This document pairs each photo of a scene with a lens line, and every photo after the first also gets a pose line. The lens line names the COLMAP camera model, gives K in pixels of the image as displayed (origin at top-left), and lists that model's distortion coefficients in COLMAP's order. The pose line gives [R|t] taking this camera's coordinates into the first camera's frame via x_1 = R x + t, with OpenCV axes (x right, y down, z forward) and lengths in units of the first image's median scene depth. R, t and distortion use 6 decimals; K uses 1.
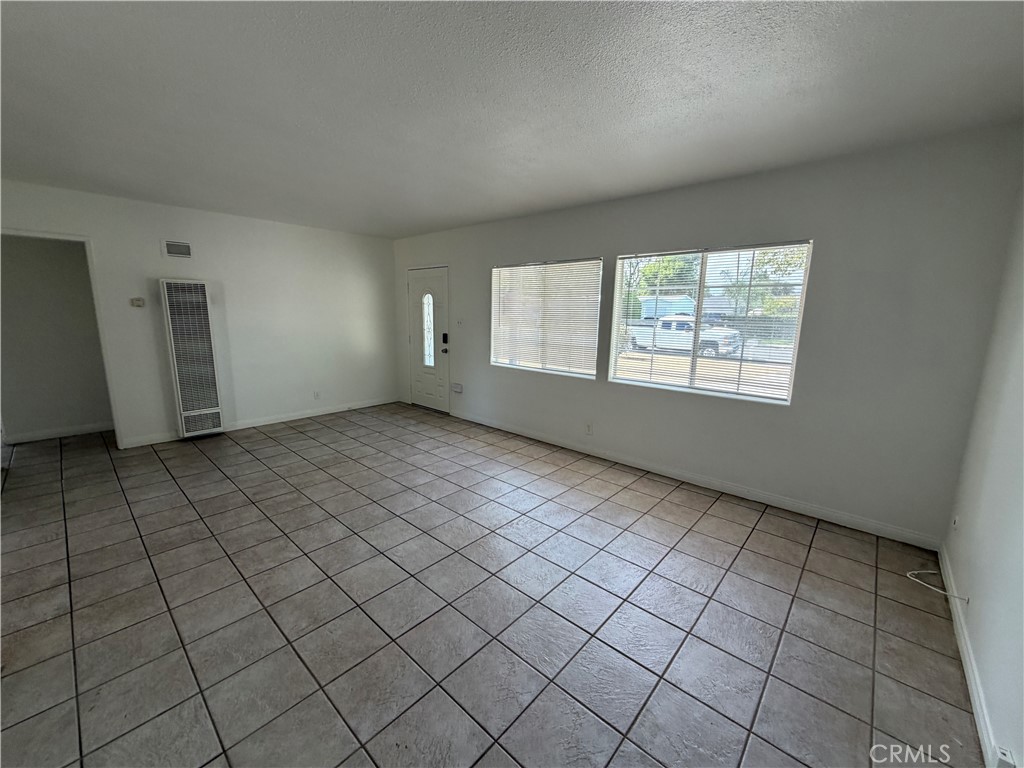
lens RADIAL K [[407.6, 0, 503.7], [0, 407.6, 389.9], [0, 0, 1]] dist [-0.001590, 0.000484]
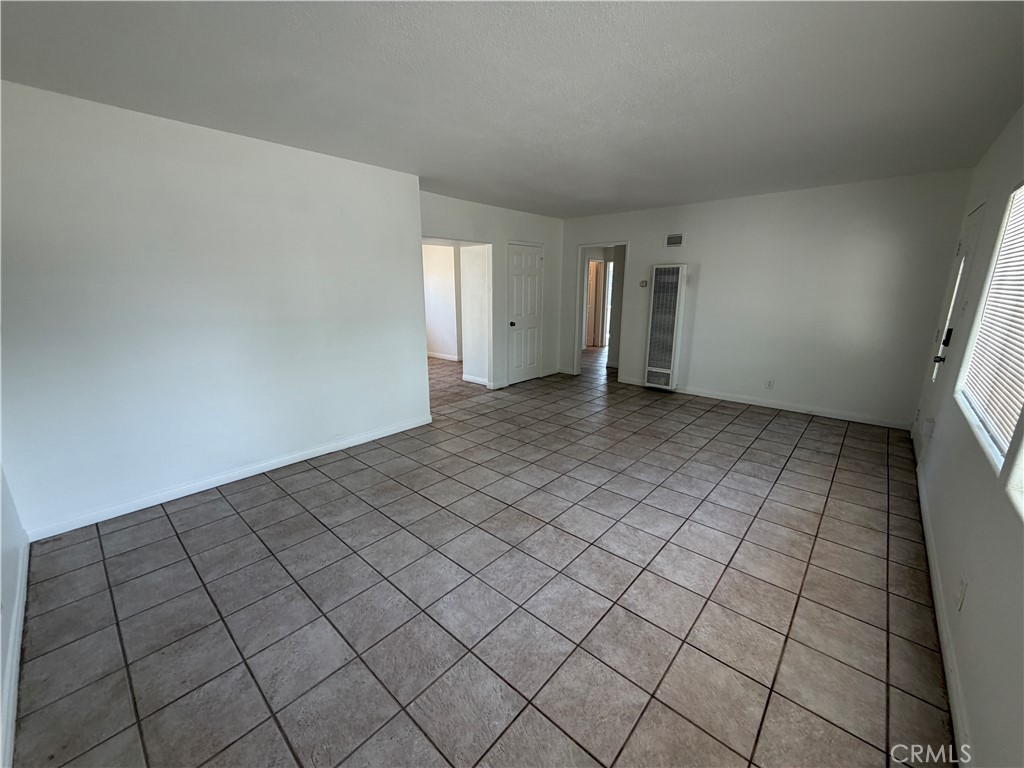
lens RADIAL K [[407.6, 0, 512.6], [0, 407.6, 385.9], [0, 0, 1]] dist [-0.001590, 0.000484]
pose [[0.010779, 0.223808, -0.974574, 0.528402], [-0.188972, 0.957524, 0.217803, -0.094135], [0.981923, 0.181819, 0.052614, 0.524918]]
